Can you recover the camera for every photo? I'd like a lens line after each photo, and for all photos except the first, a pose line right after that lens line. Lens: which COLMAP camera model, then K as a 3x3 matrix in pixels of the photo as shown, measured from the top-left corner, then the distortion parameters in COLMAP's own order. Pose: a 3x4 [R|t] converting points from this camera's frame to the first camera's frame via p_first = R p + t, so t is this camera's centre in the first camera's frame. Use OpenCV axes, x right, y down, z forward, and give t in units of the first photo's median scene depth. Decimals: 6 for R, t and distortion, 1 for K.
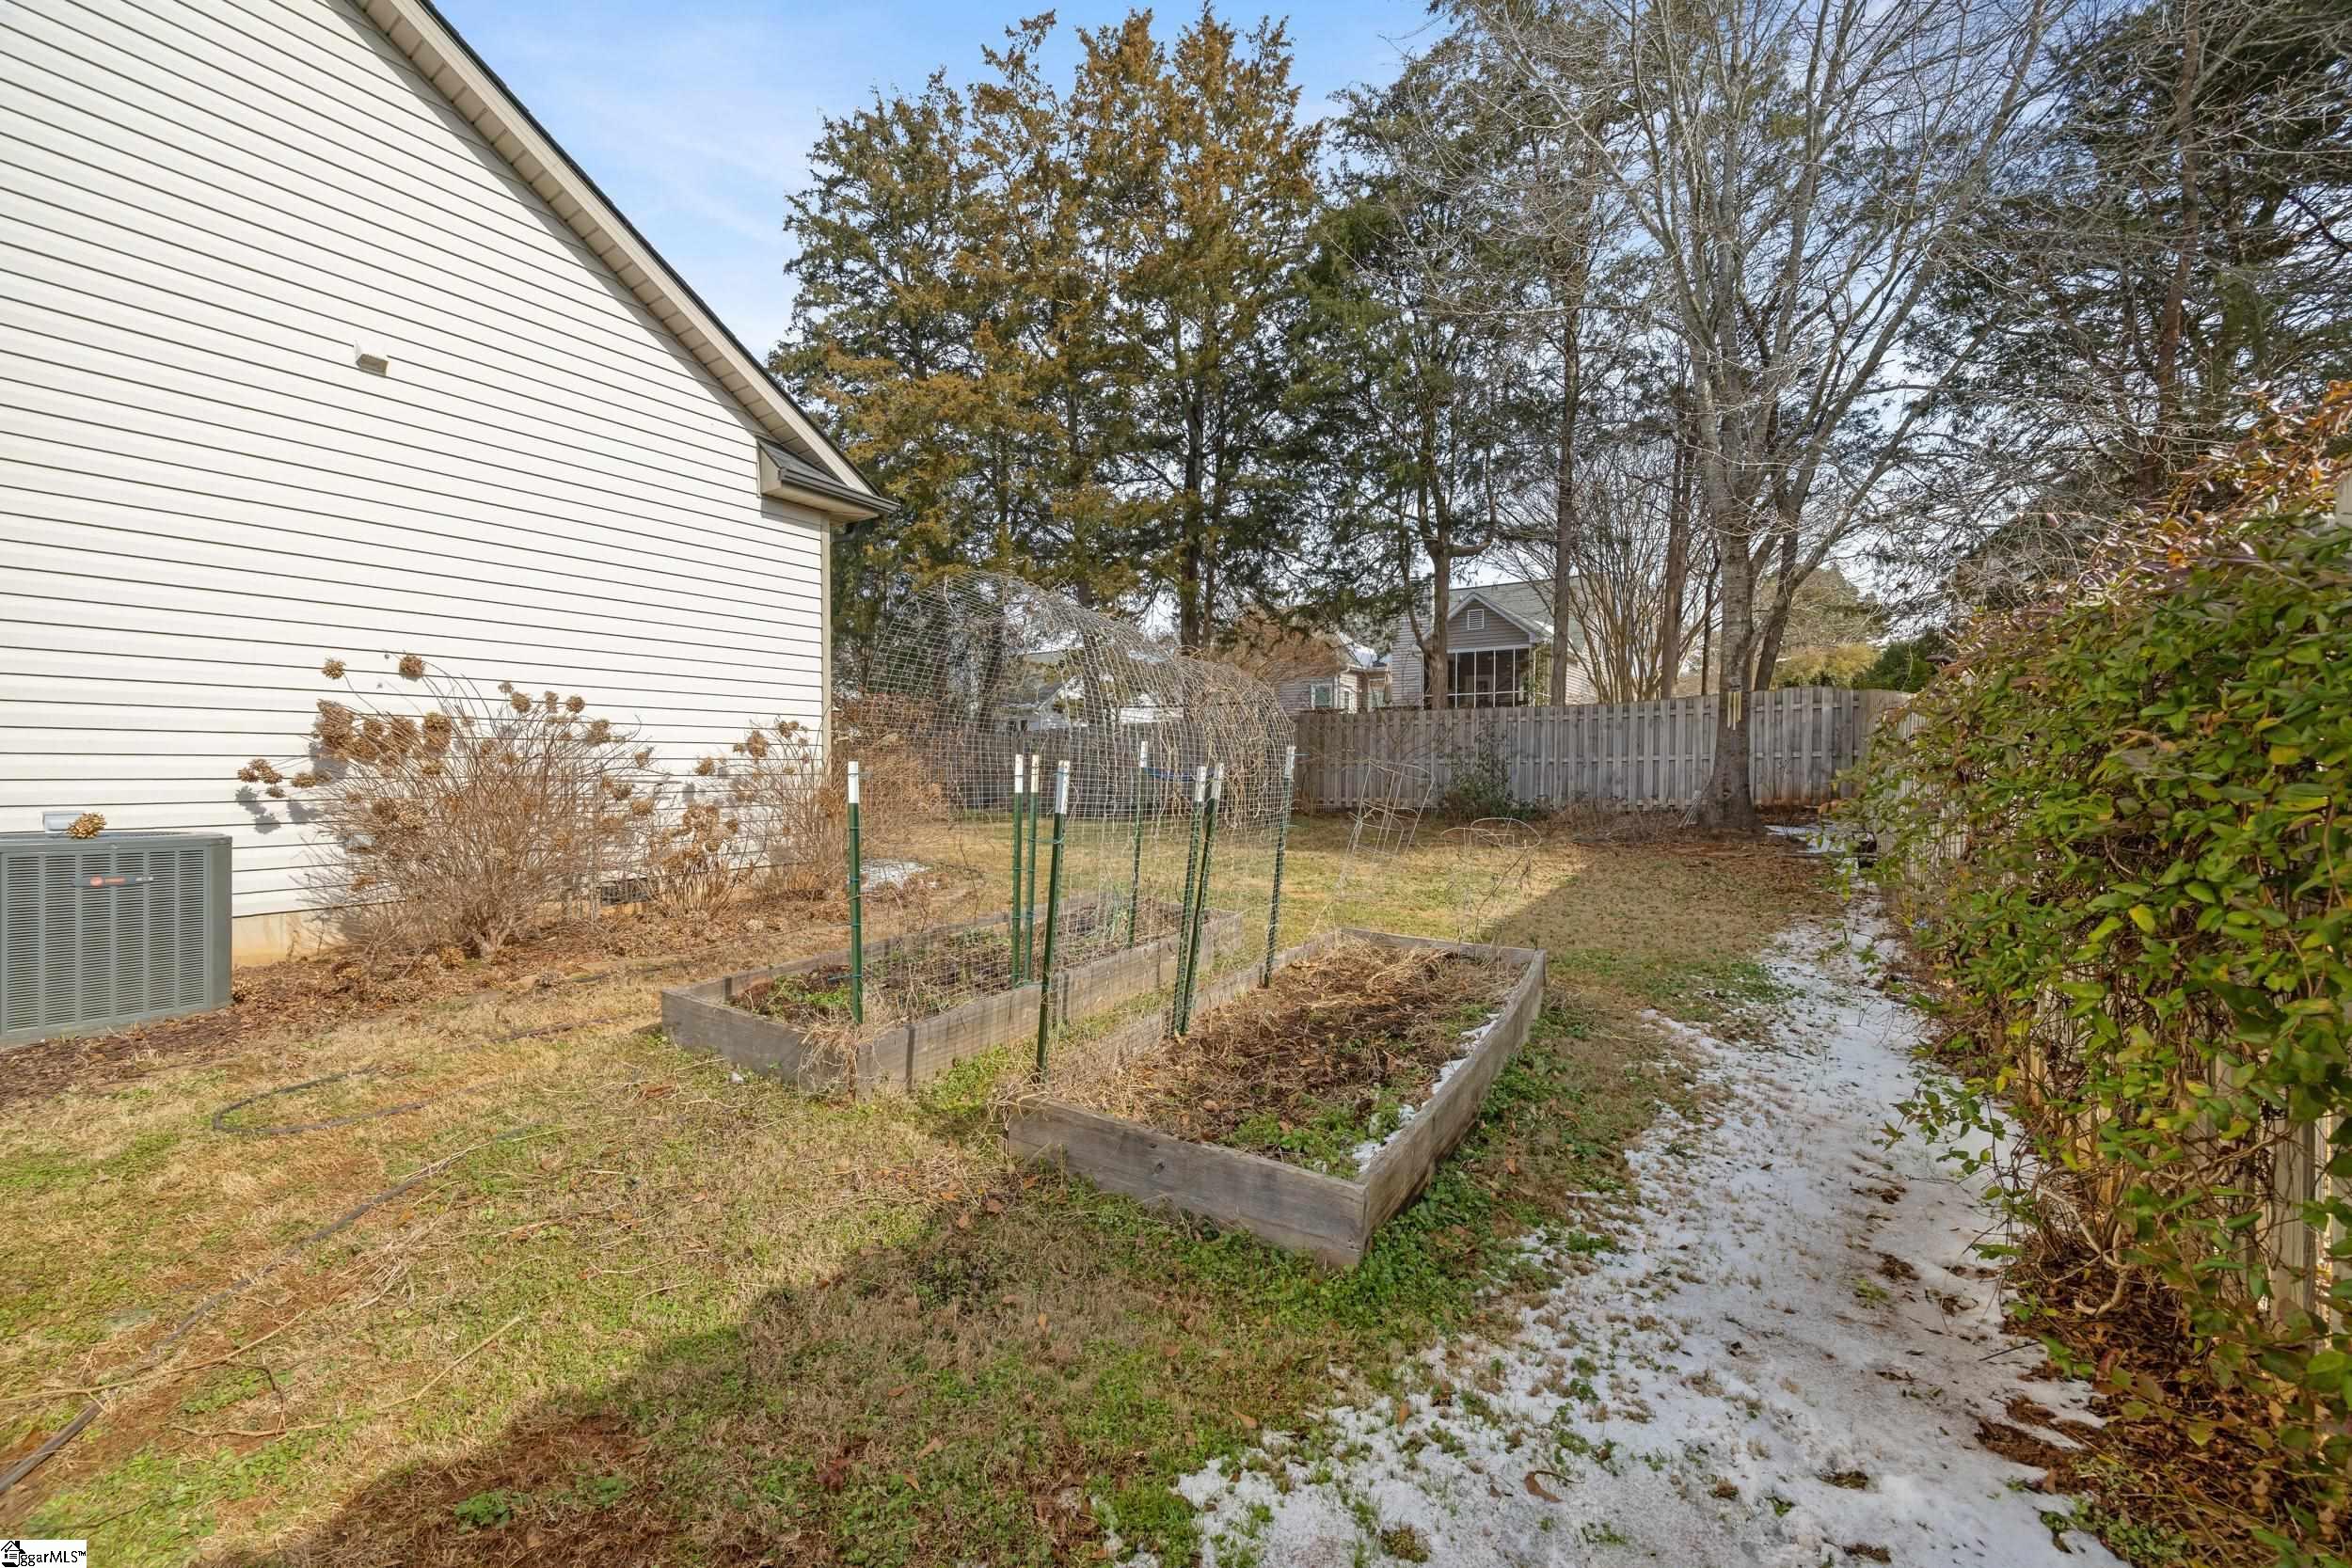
lens RADIAL K [[906.9, 0, 1141.0], [0, 906.9, 787.9], [0, 0, 1]] dist [-0.004490, -0.000681]
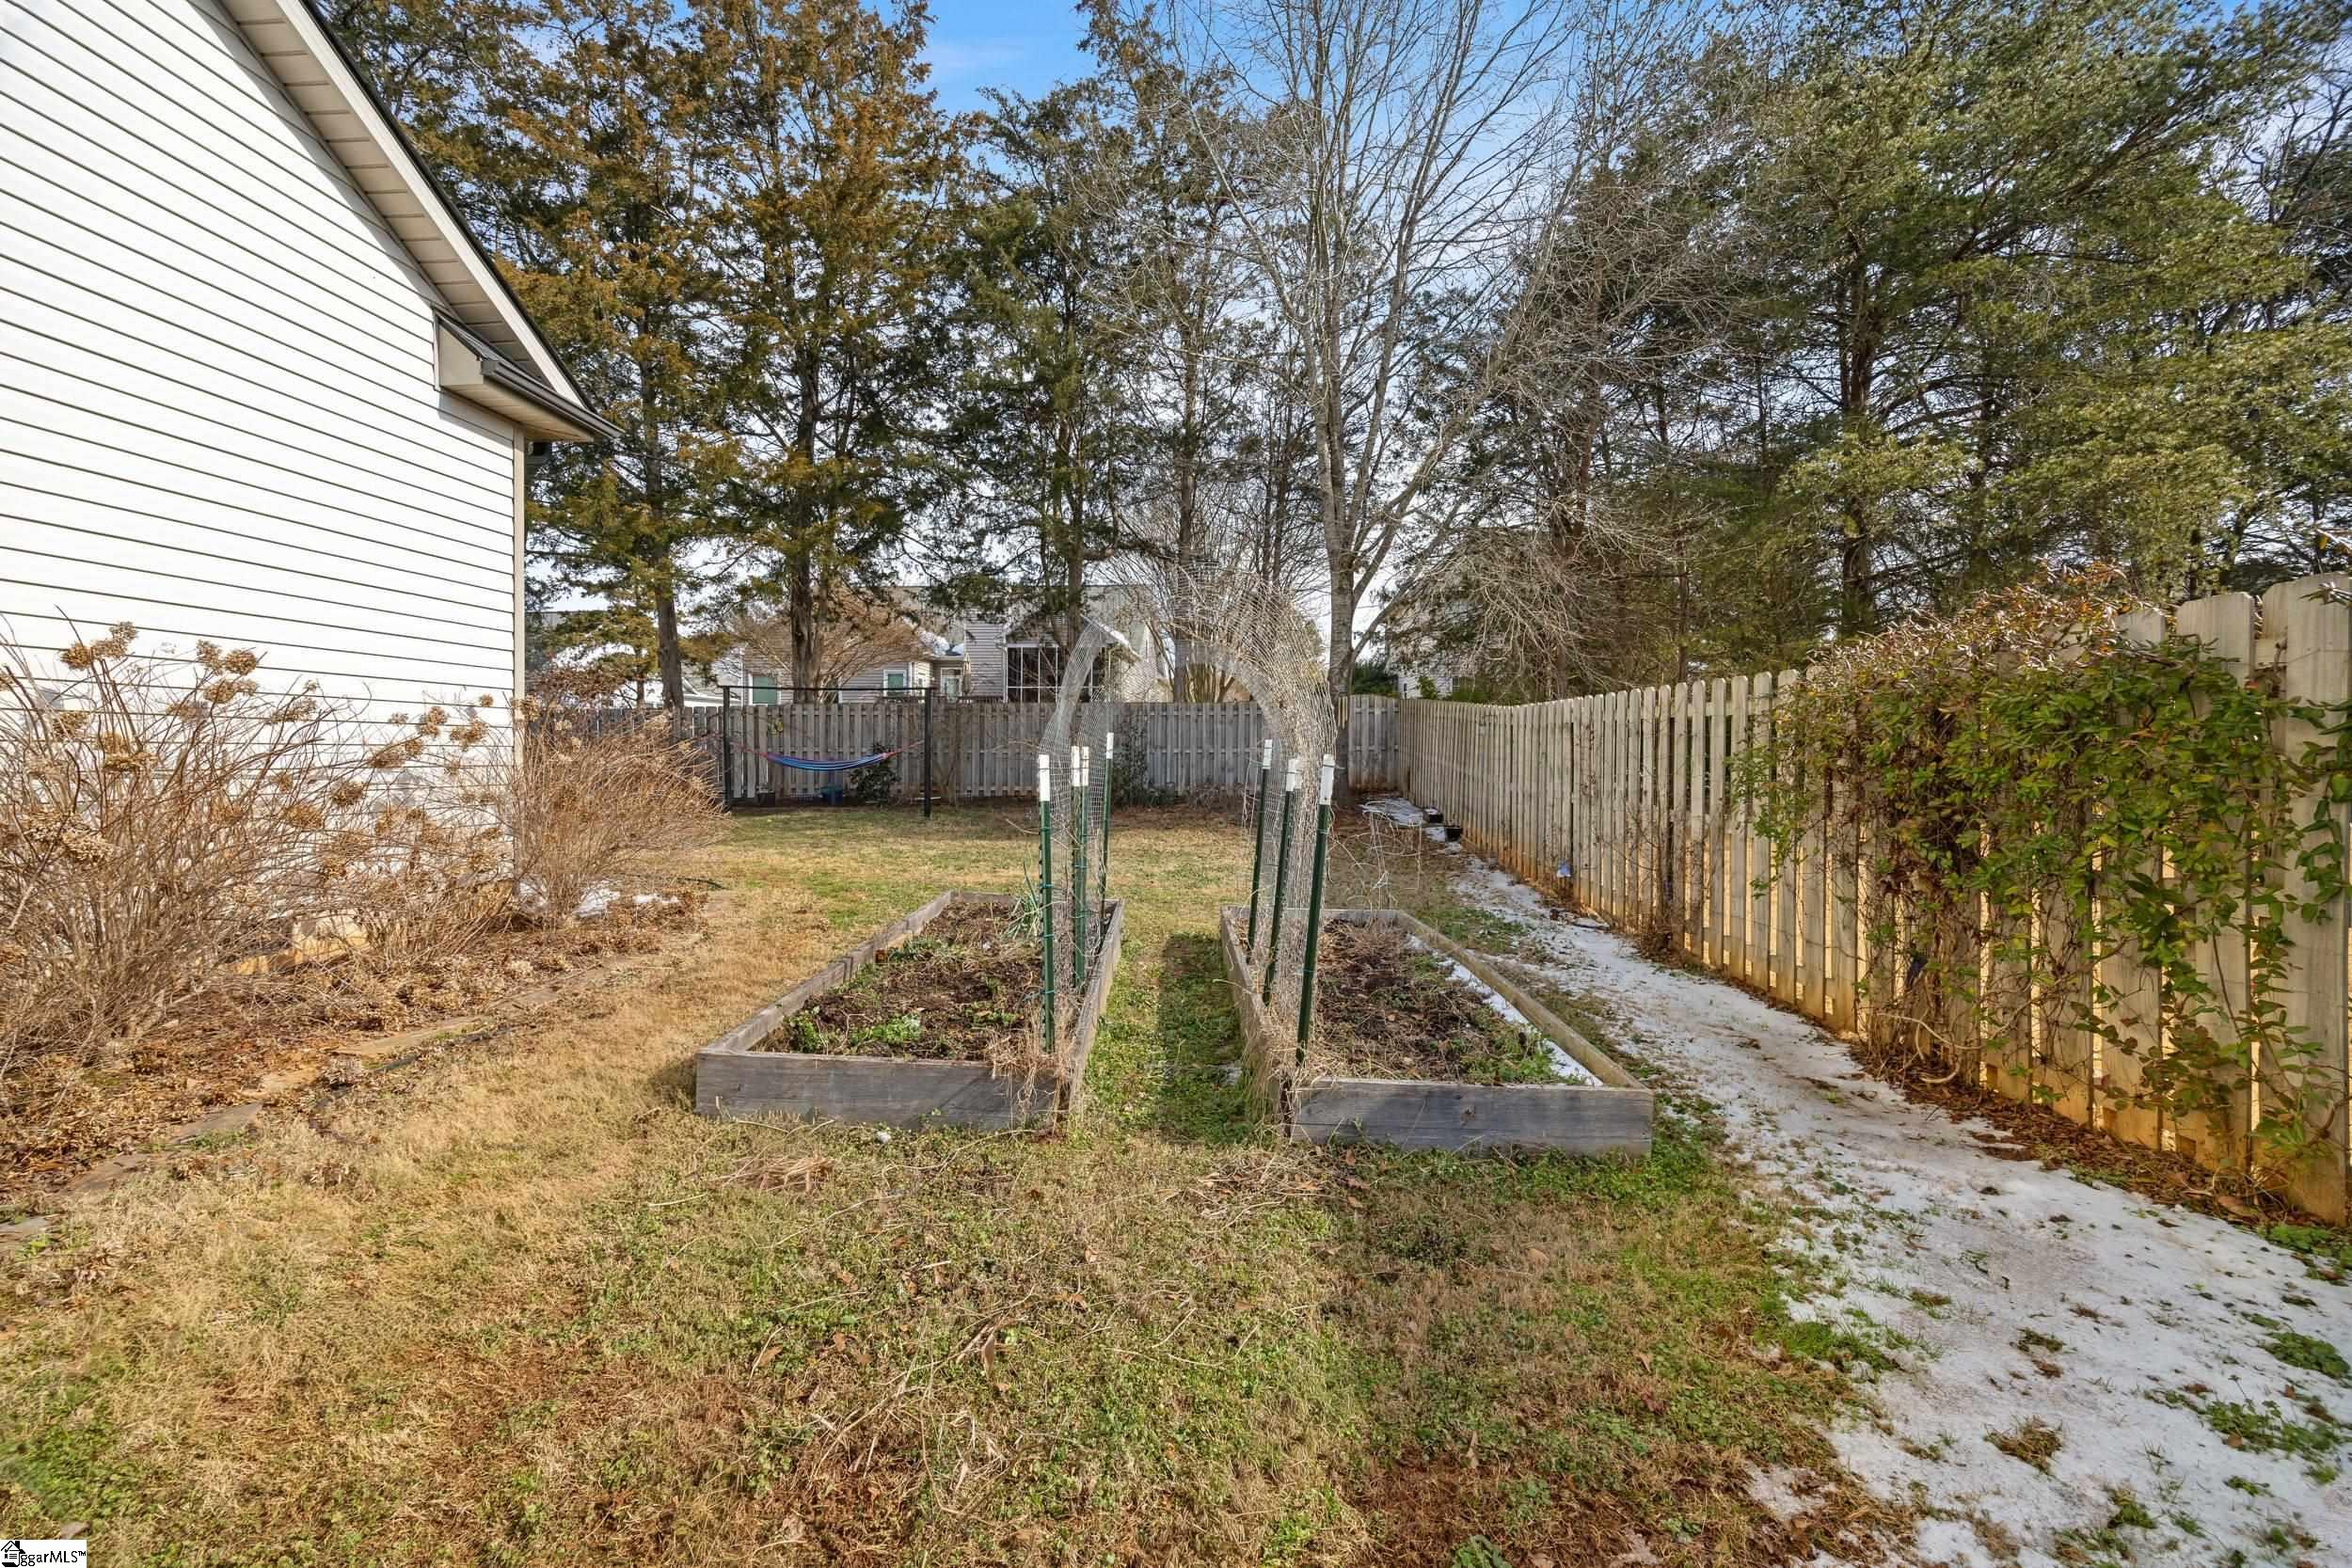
lens RADIAL K [[906.9, 0, 1175.2], [0, 906.9, 768.8], [0, 0, 1]] dist [-0.004490, -0.000681]
pose [[0.862704, -0.004505, 0.505689, -0.186331], [0.008454, 0.999949, -0.005515, -0.002399], [-0.505638, 0.009033, 0.862698, 0.043635]]
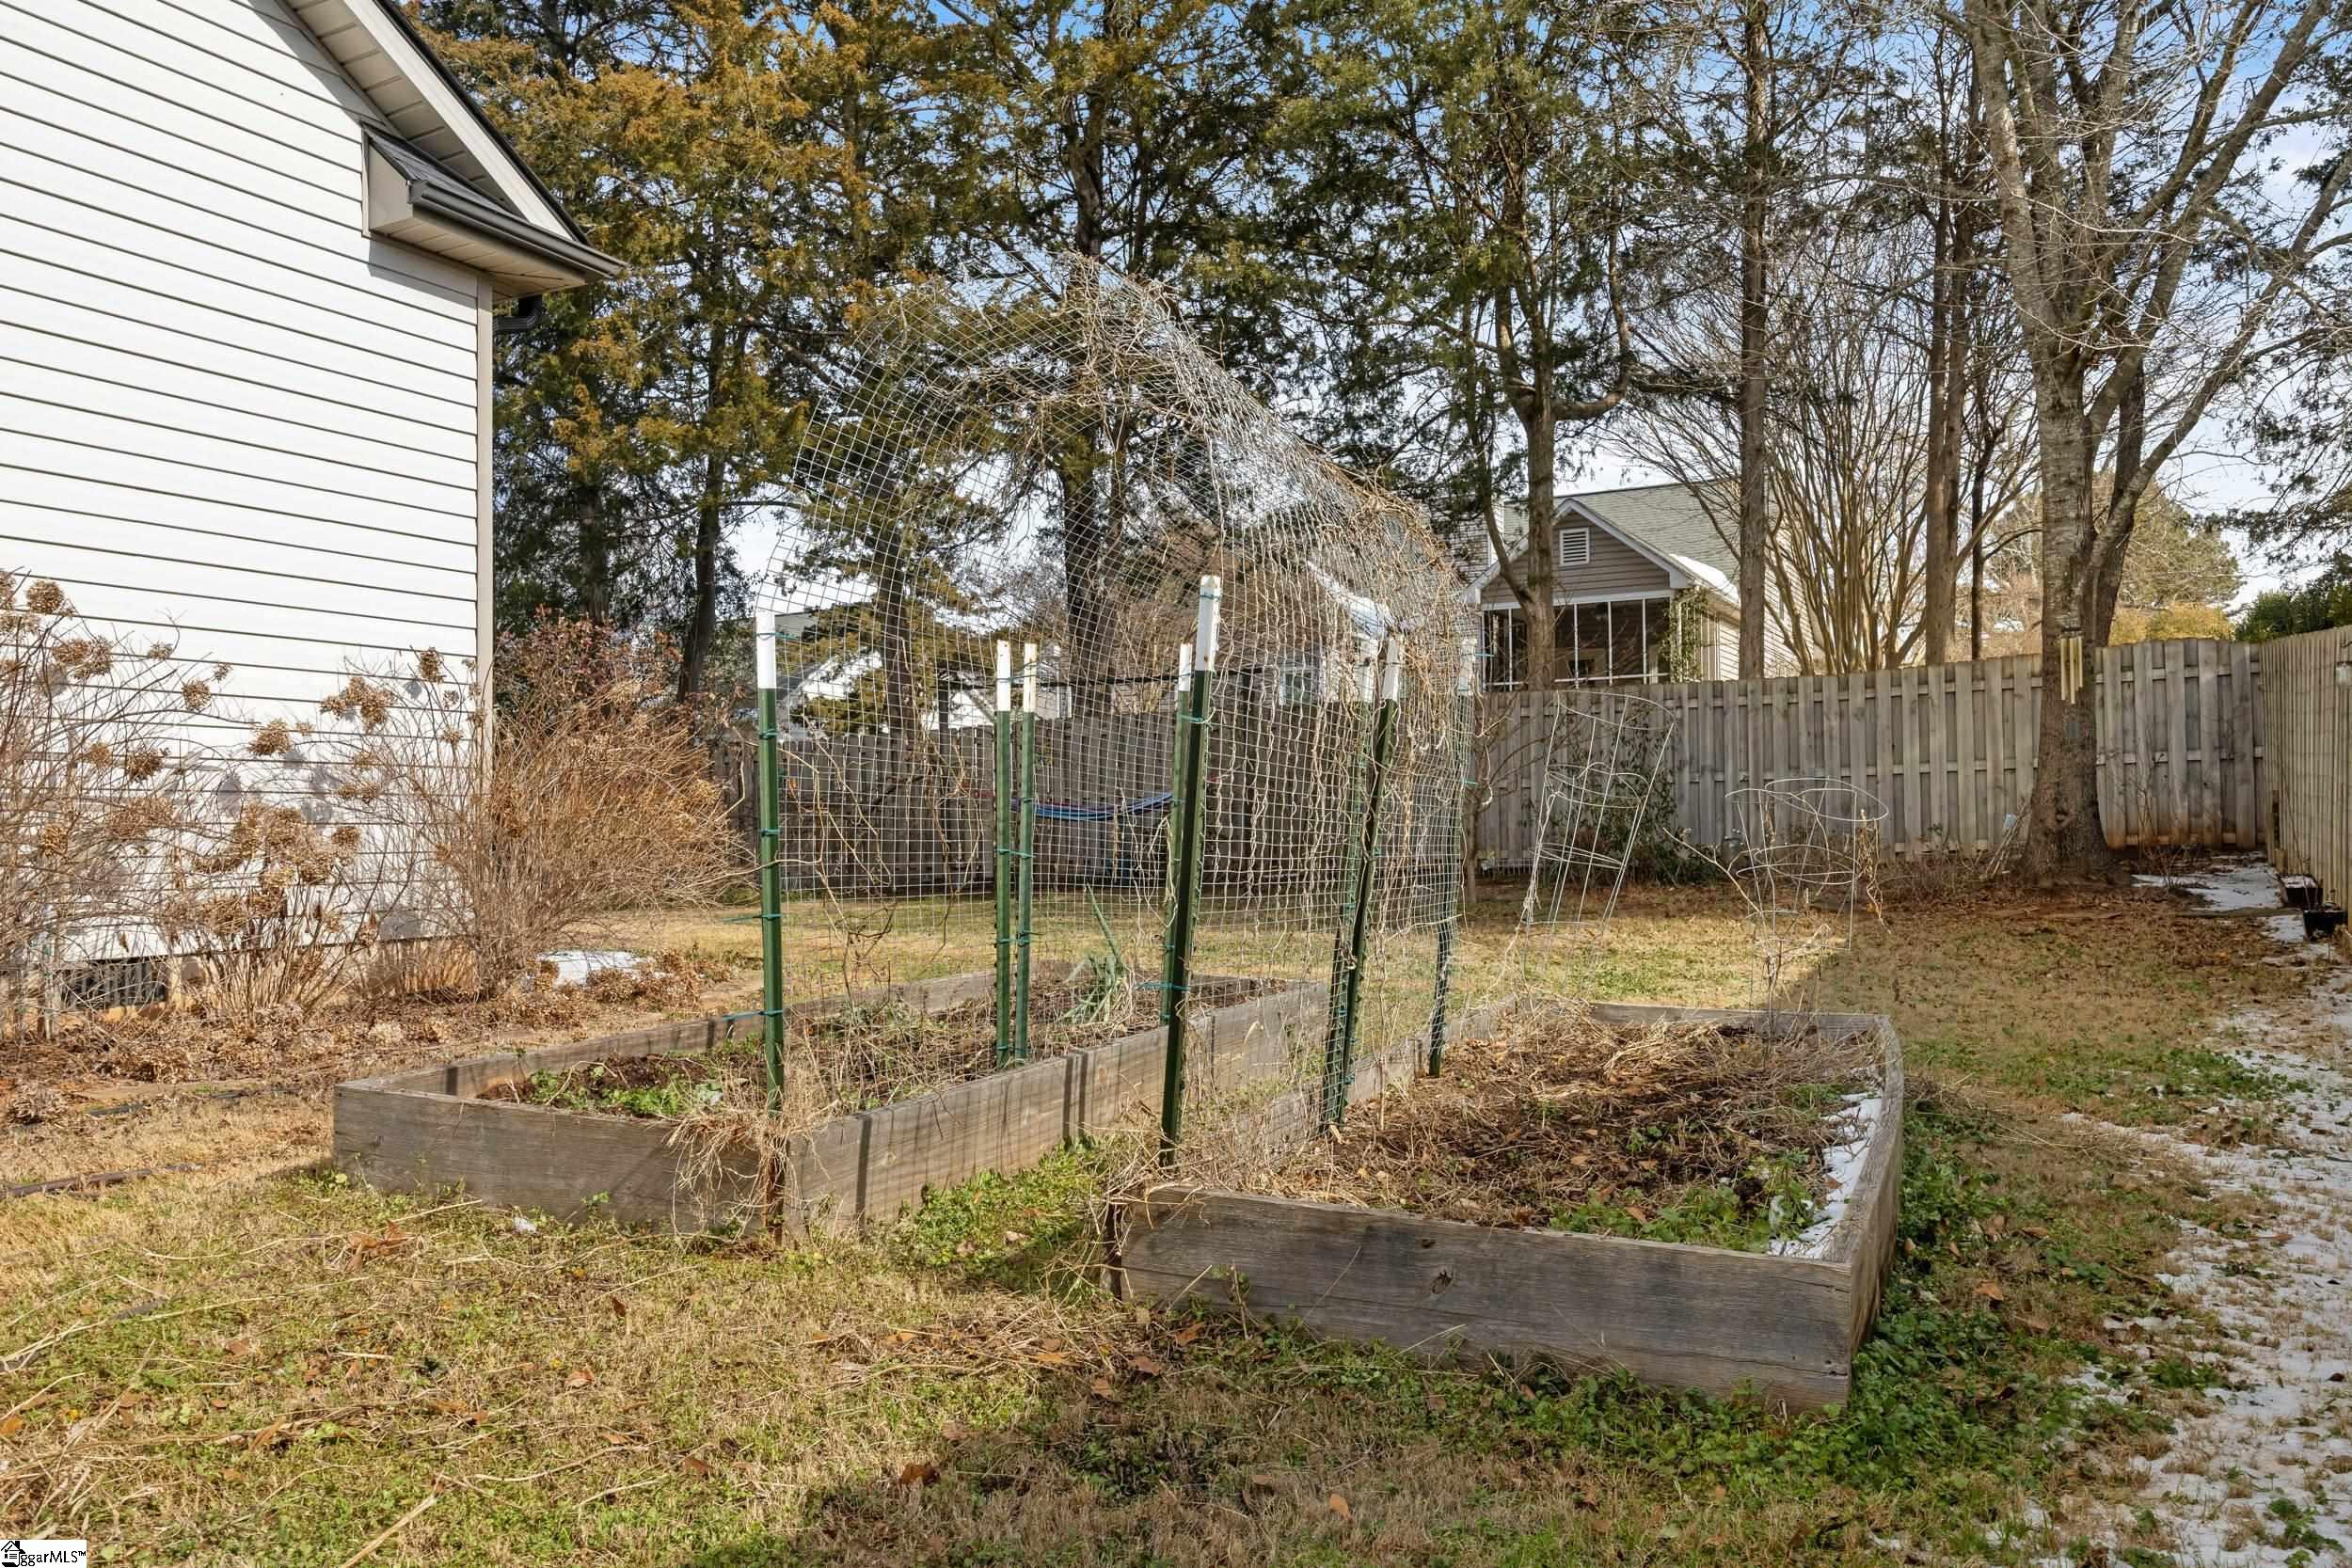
lens RADIAL K [[1691.7, 0, 1125.4], [0, 1691.7, 789.2], [0, 0, 1]] dist [0.001537, -0.000922]
pose [[0.994568, -0.008677, 0.103727, -0.059331], [0.013750, 0.998739, -0.048286, 0.035788], [-0.103177, 0.049450, 0.993433, -0.004094]]
